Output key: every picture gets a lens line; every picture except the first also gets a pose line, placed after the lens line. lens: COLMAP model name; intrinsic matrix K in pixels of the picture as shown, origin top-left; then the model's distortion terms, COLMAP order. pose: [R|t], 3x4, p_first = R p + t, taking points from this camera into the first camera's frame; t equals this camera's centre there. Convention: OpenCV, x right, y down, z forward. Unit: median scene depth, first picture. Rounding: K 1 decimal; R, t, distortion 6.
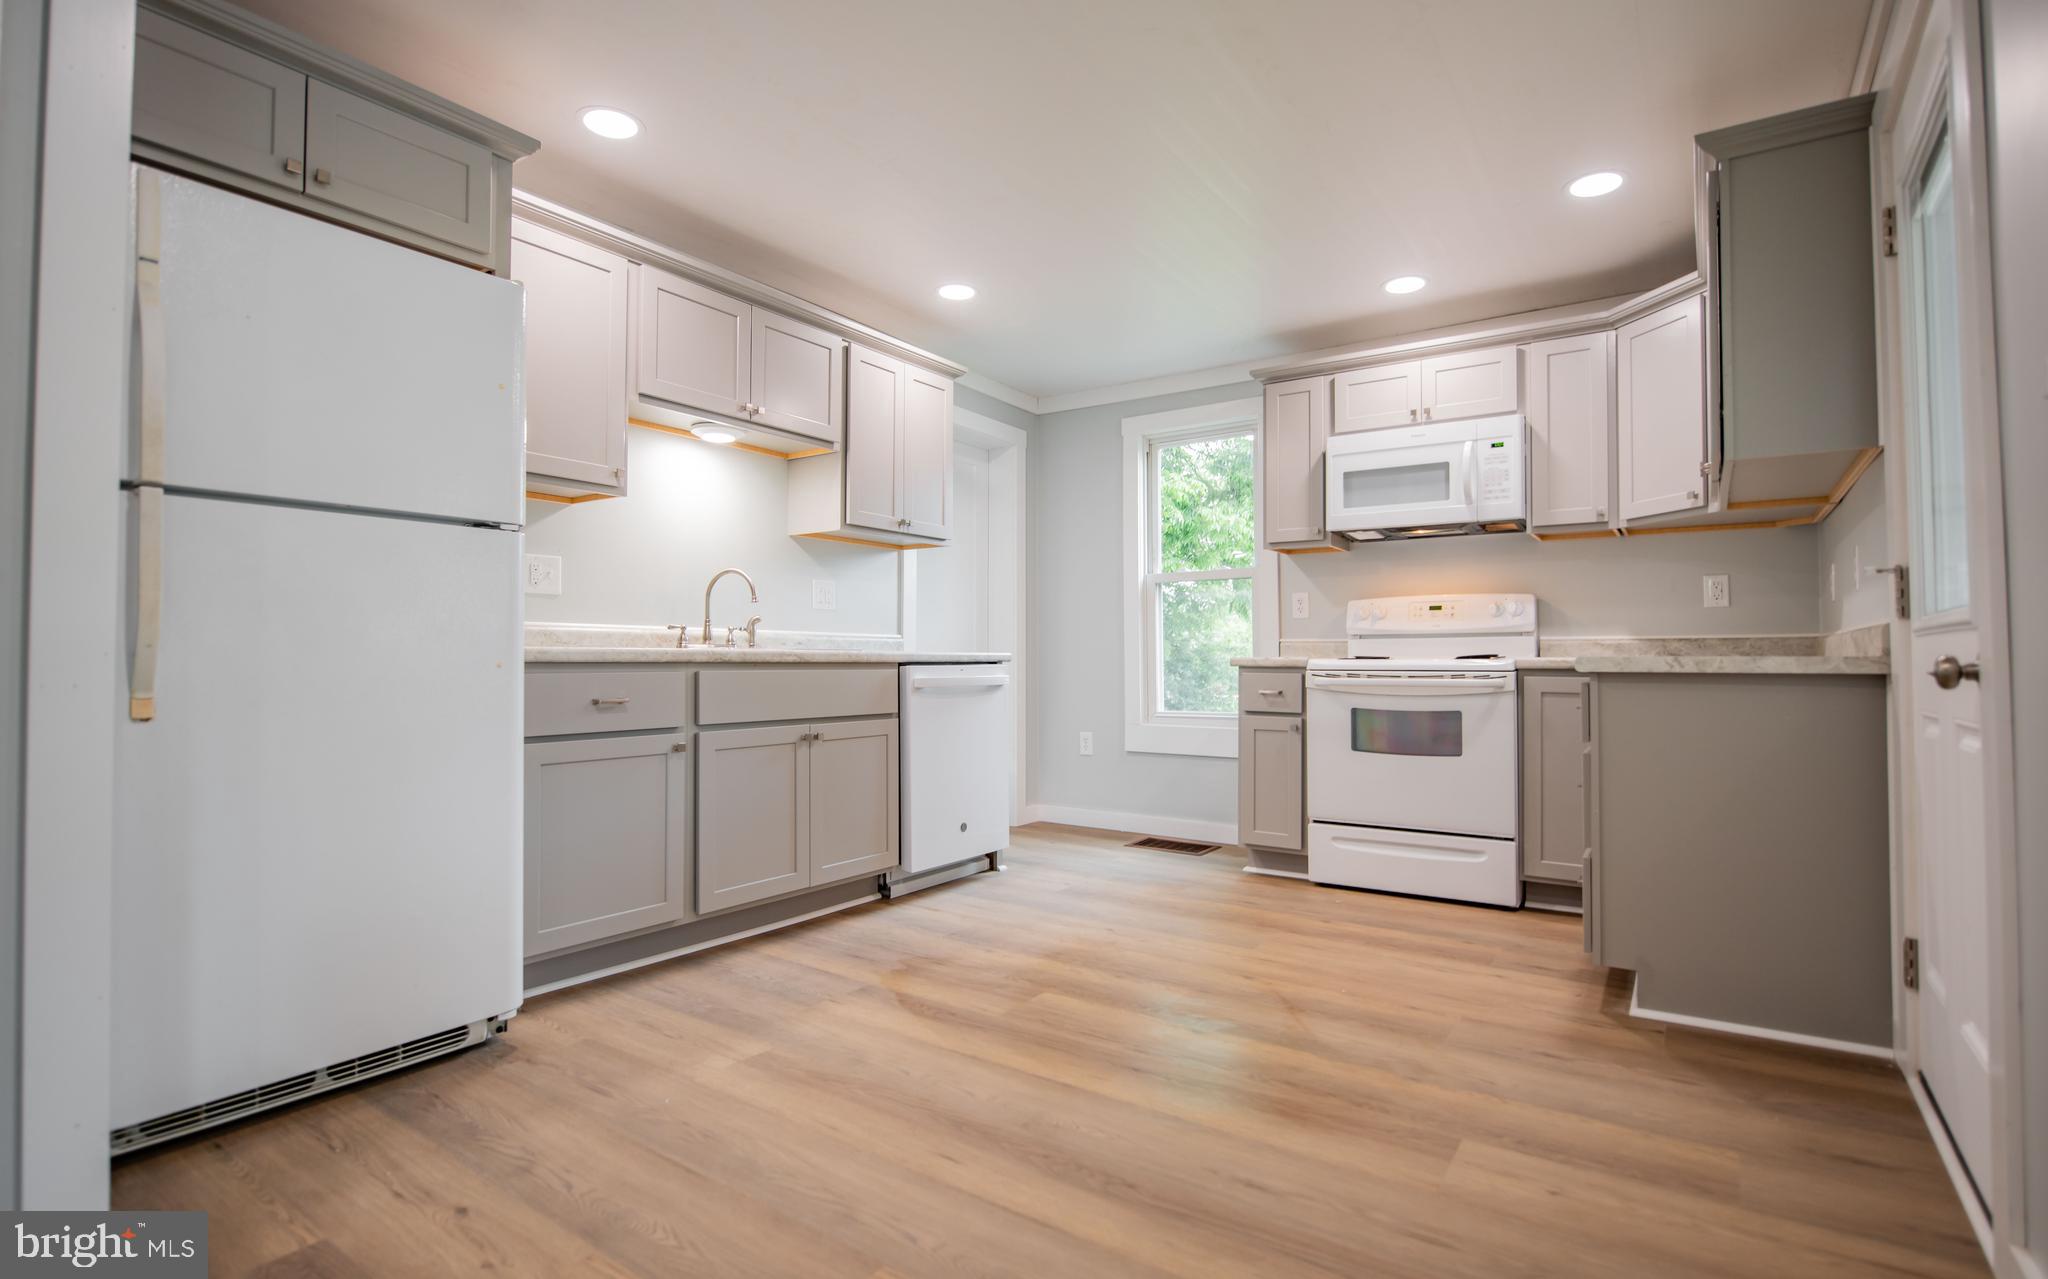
lens RADIAL K [[963.2, 0, 1038.6], [0, 963.2, 636.0], [0, 0, 1]] dist [-0.004688, -0.000146]
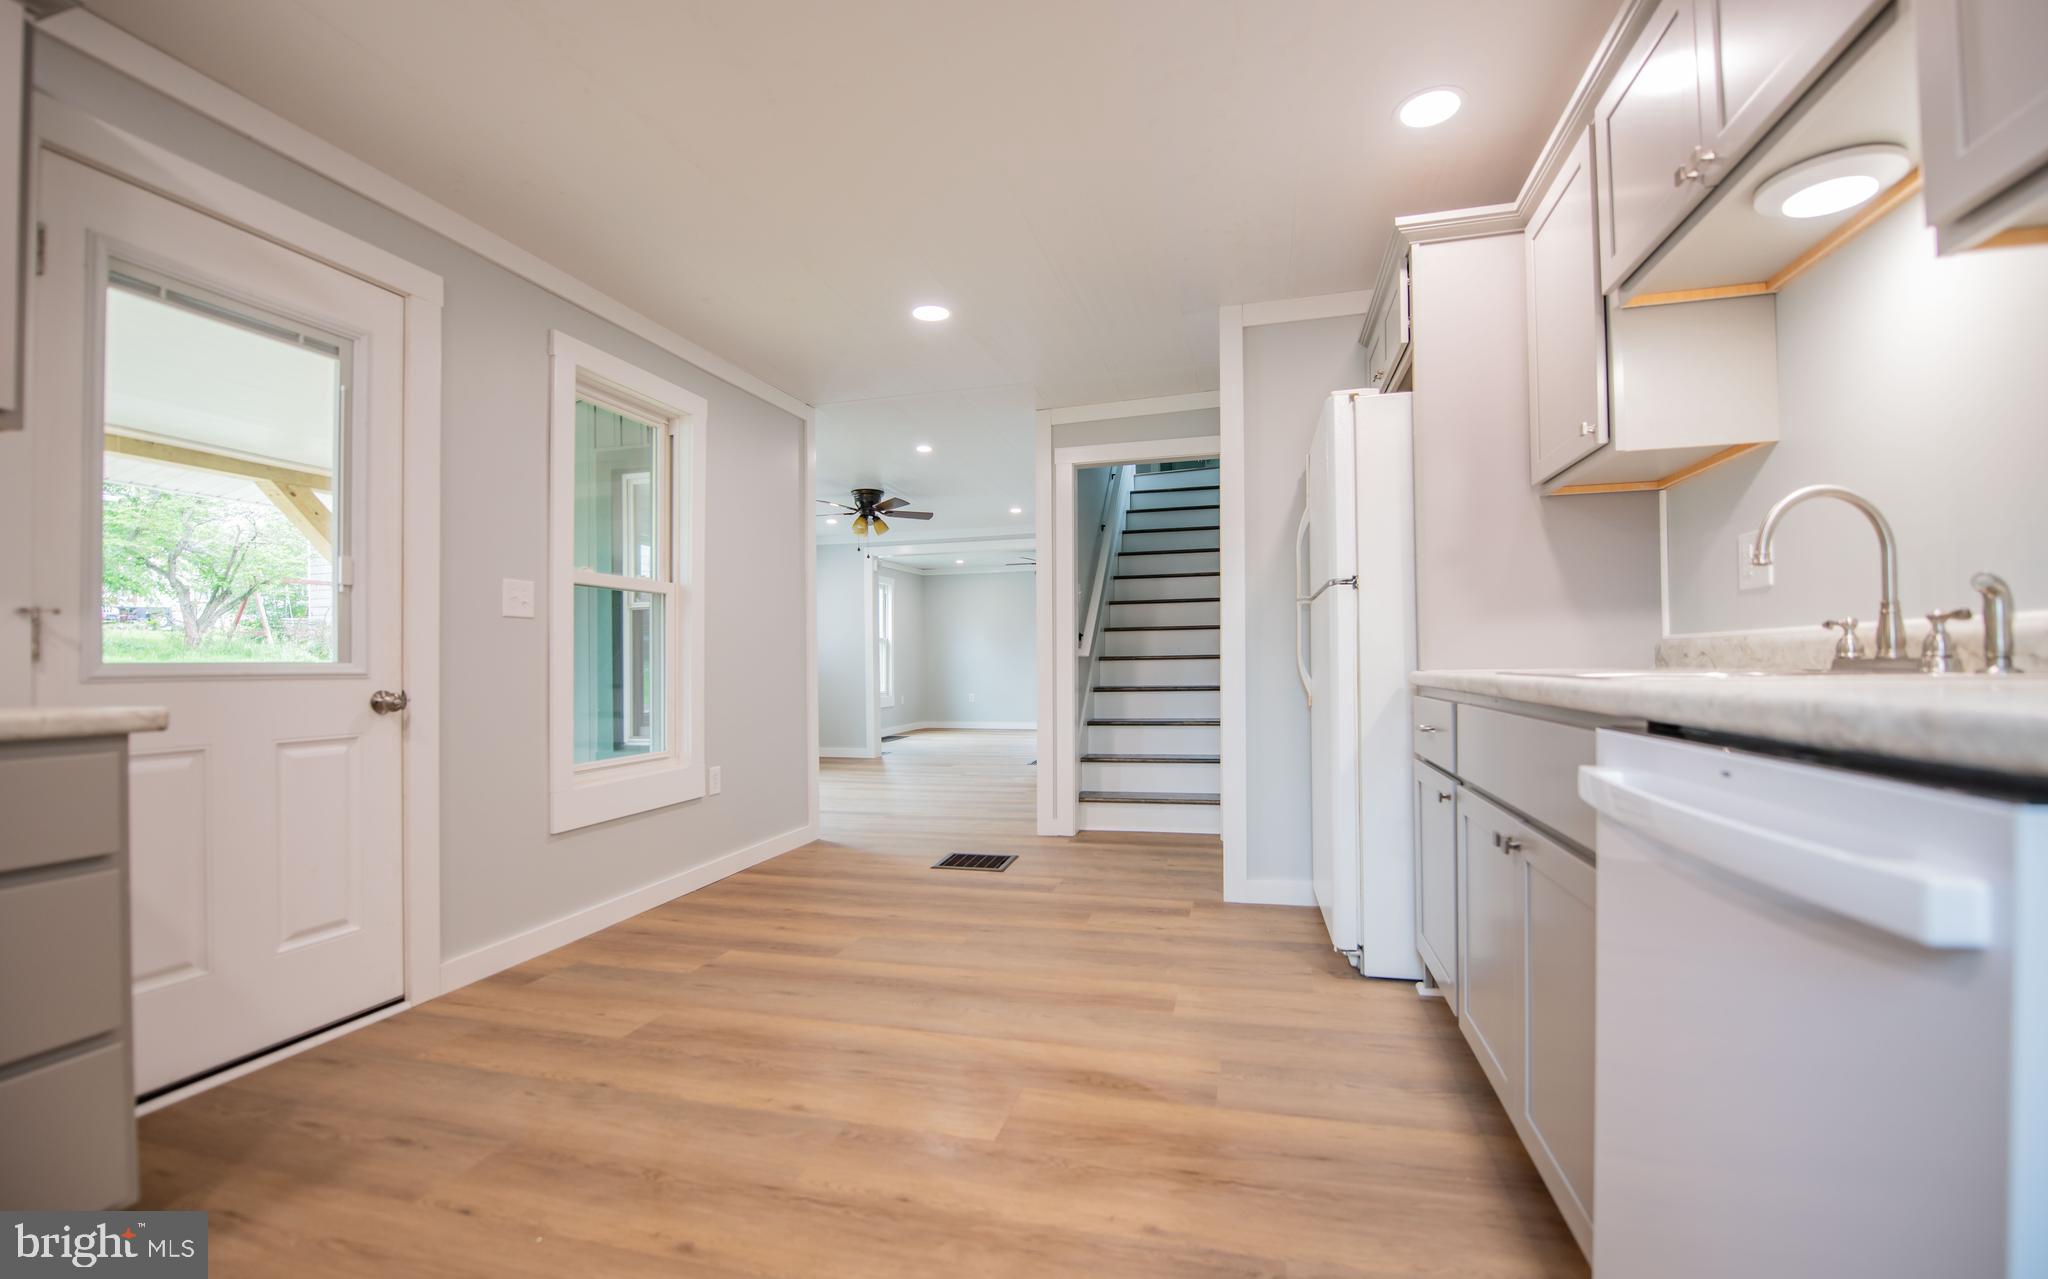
lens RADIAL K [[834.4, 0, 1023.9], [0, 834.4, 643.0], [0, 0, 1]] dist [-0.008051, -0.000753]
pose [[-0.945074, 0.002697, -0.326844, 0.126290], [0.020045, 0.998562, -0.049721, 0.010836], [0.326240, -0.053541, -0.943769, 1.056043]]
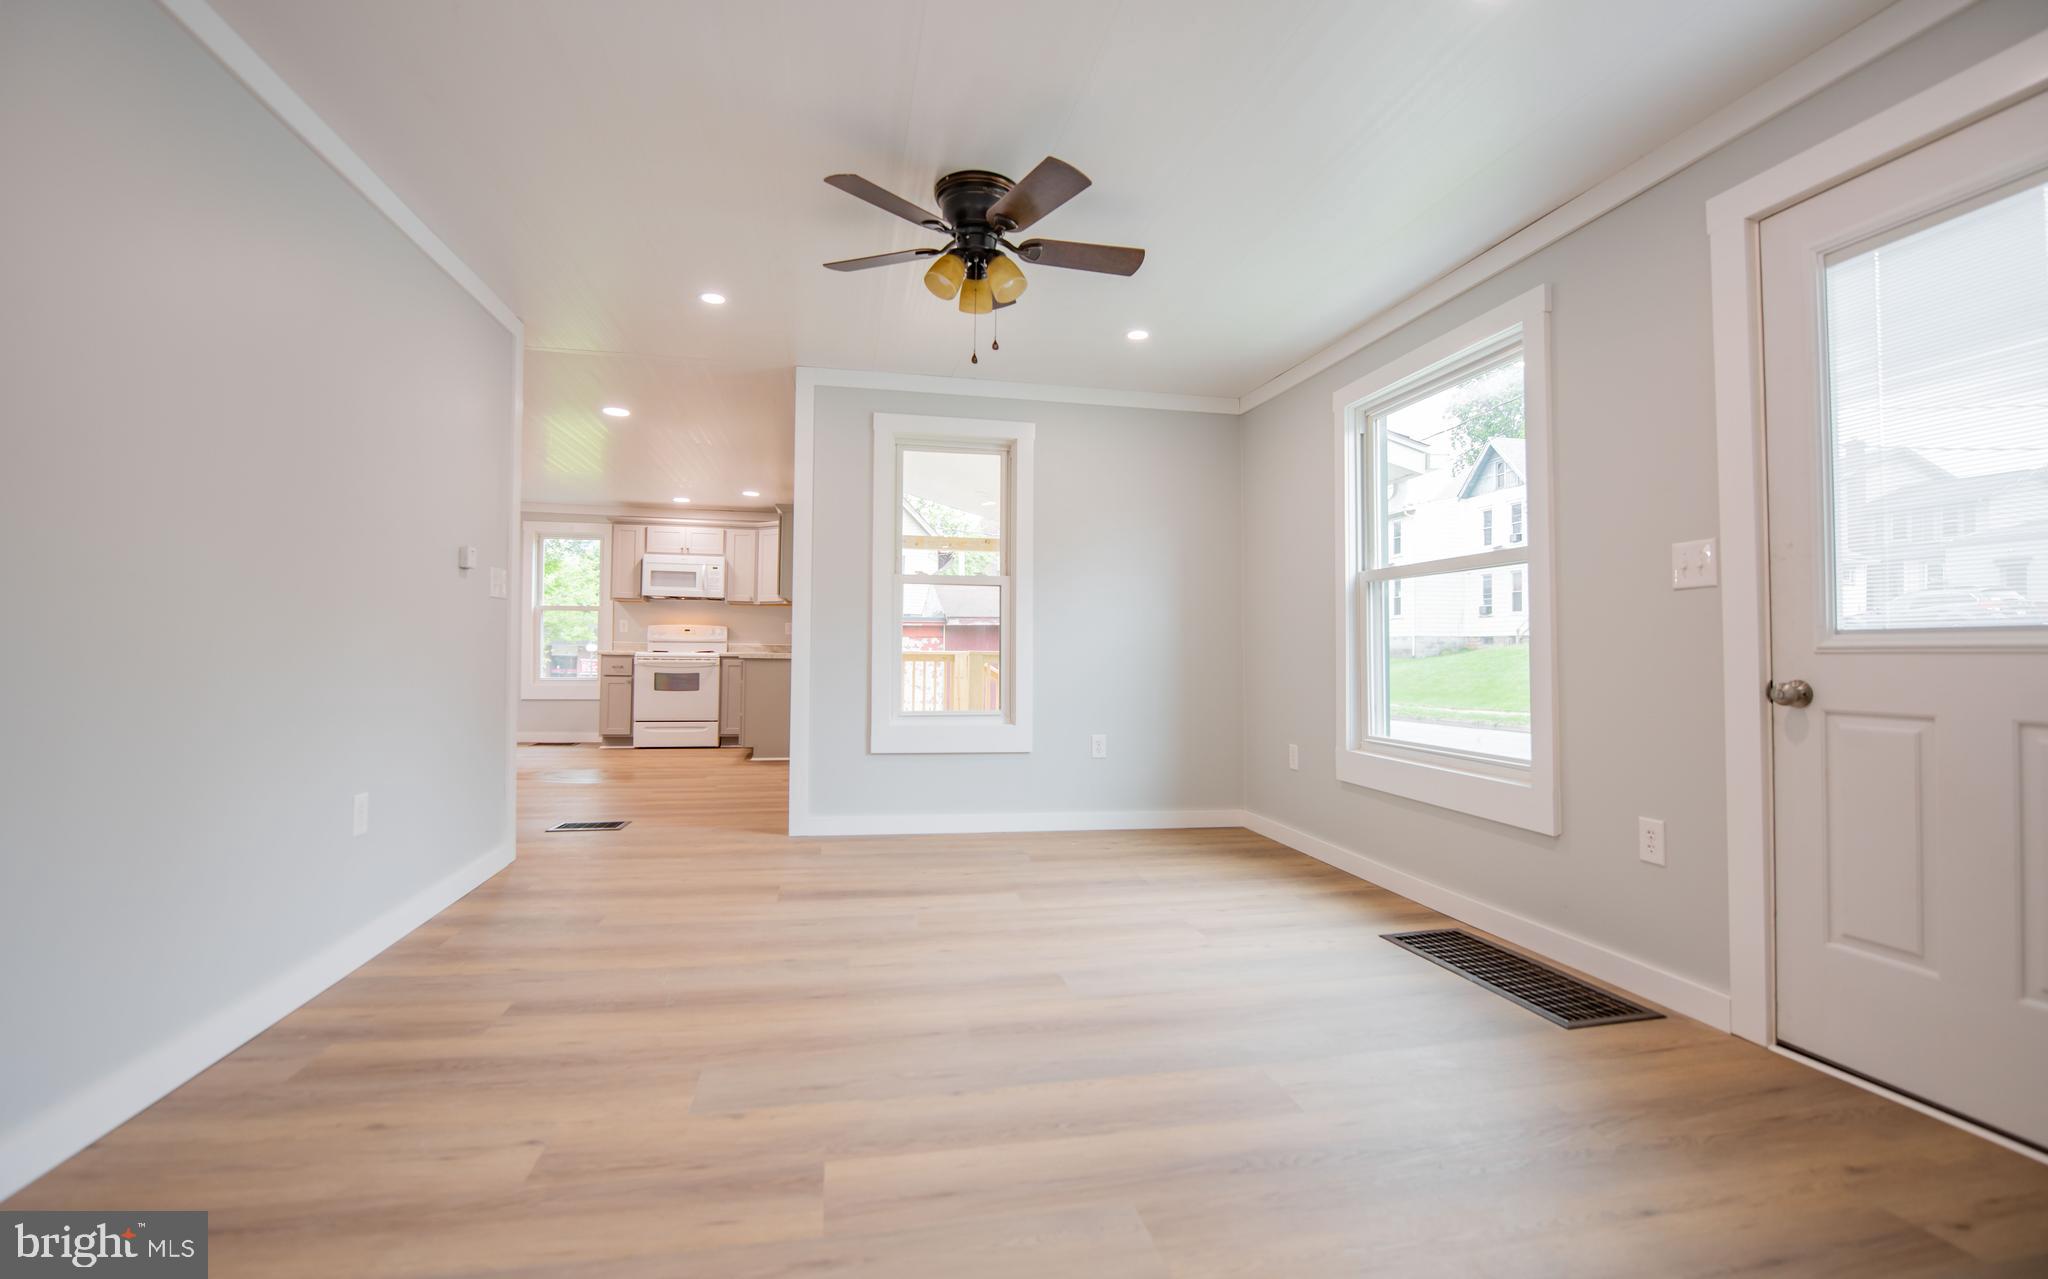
lens RADIAL K [[834.4, 0, 984.2], [0, 834.4, 636.2], [0, 0, 1]] dist [-0.008051, -0.000753]
pose [[0.707252, 0.022813, 0.706593, -0.564336], [-0.030168, 0.999543, -0.002075, -0.036036], [-0.706318, -0.019849, 0.707617, -1.047600]]
